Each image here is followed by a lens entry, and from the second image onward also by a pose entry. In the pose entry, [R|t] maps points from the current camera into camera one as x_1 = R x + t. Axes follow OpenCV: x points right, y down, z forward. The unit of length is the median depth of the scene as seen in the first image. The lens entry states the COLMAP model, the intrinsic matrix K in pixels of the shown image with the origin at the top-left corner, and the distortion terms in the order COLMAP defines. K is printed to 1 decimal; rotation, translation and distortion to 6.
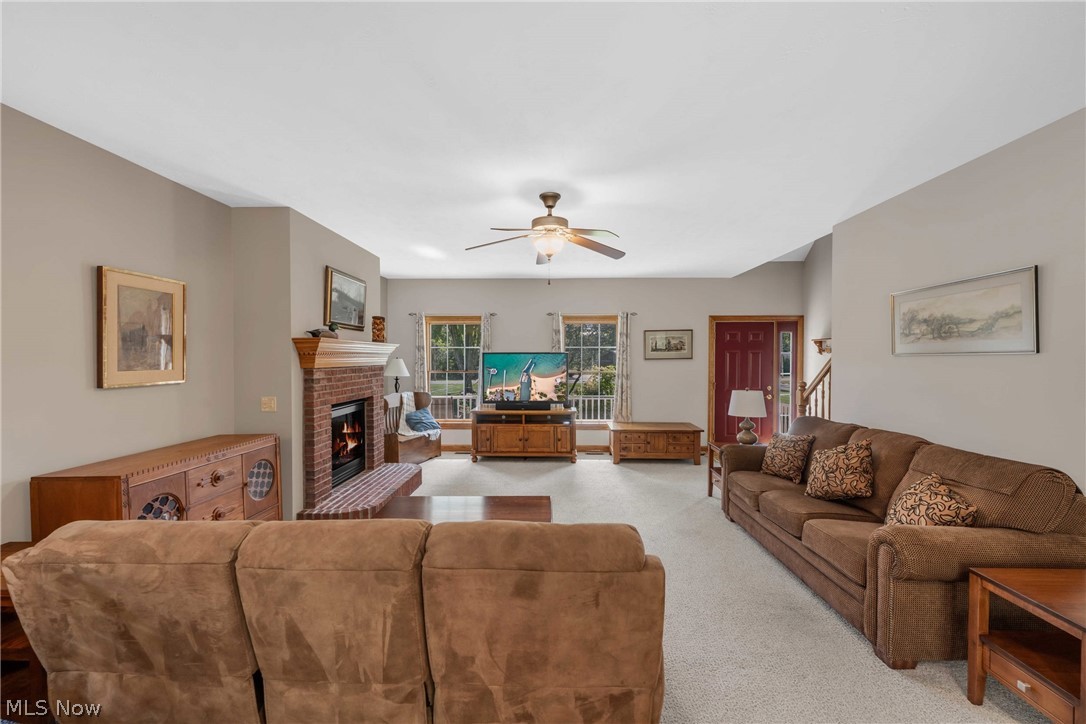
lens RADIAL K [[441.1, 0, 544.2], [0, 441.1, 363.7], [0, 0, 1]] dist [0.005371, 0.000118]
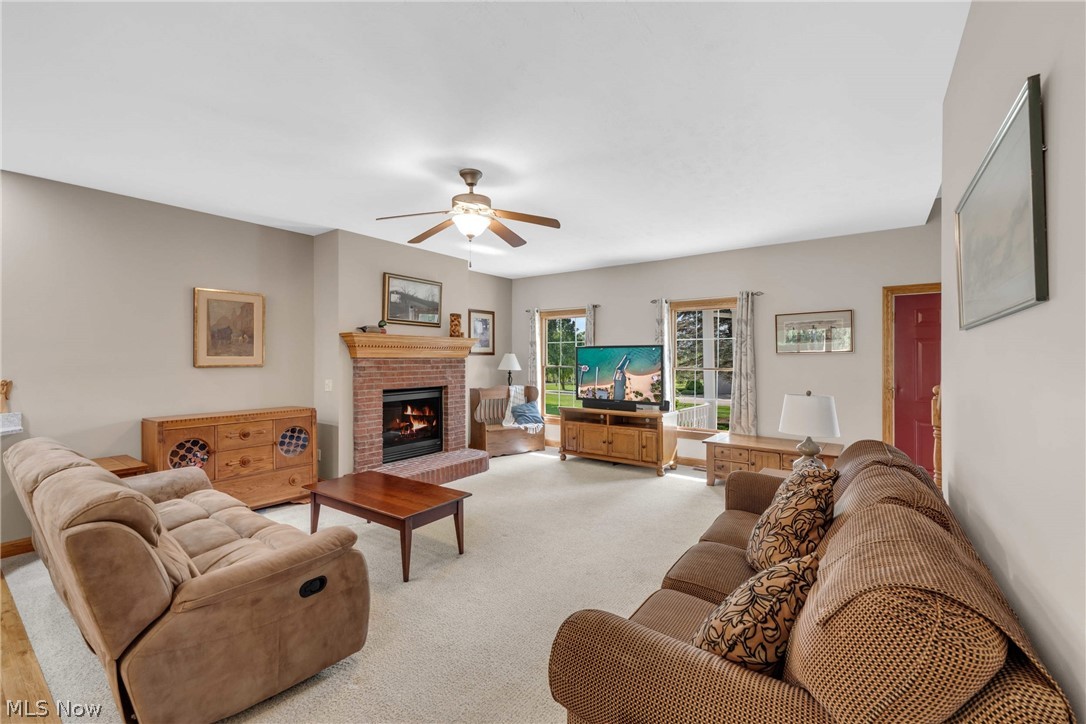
lens RADIAL K [[451.4, 0, 543.4], [0, 451.4, 359.1], [0, 0, 1]] dist [0.004187, 0.000181]
pose [[0.824541, 0.002409, -0.565797, 0.366482], [-0.010752, 0.999877, -0.011413, 0.013890], [0.565700, 0.015494, 0.824465, 0.160500]]
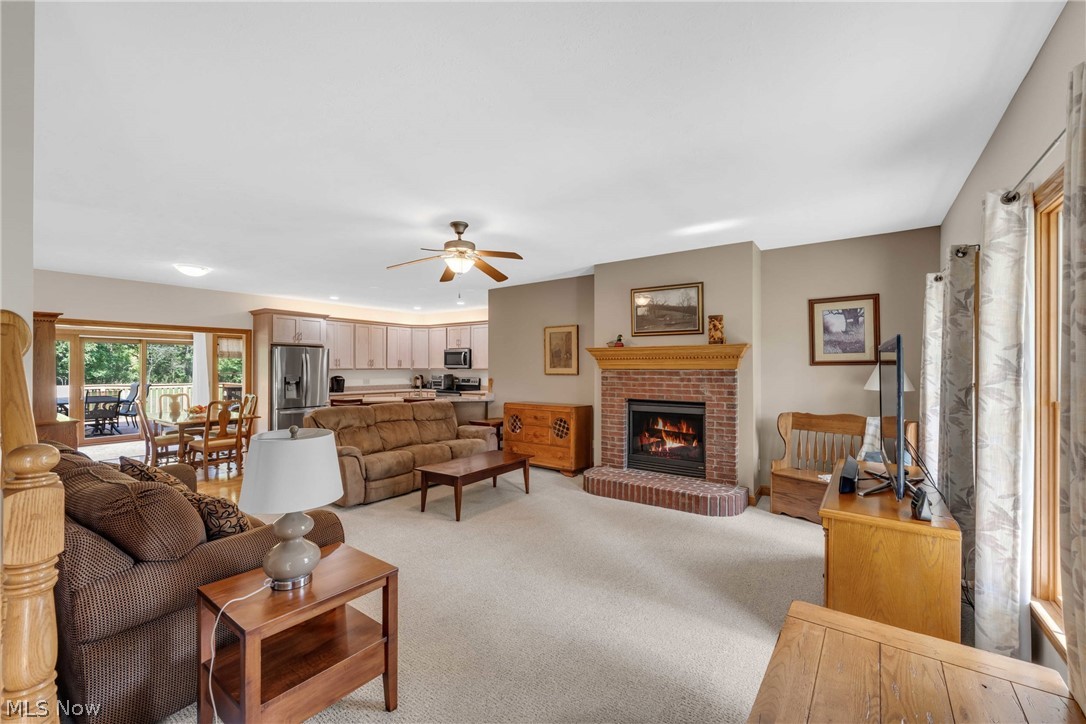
lens RADIAL K [[441.1, 0, 544.2], [0, 441.1, 363.7], [0, 0, 1]] dist [0.005371, 0.000118]
pose [[-0.551981, -0.010816, -0.833786, 0.472007], [-0.016007, 0.999869, -0.002374, -0.000313], [0.833703, 0.012036, -0.552082, 0.995137]]
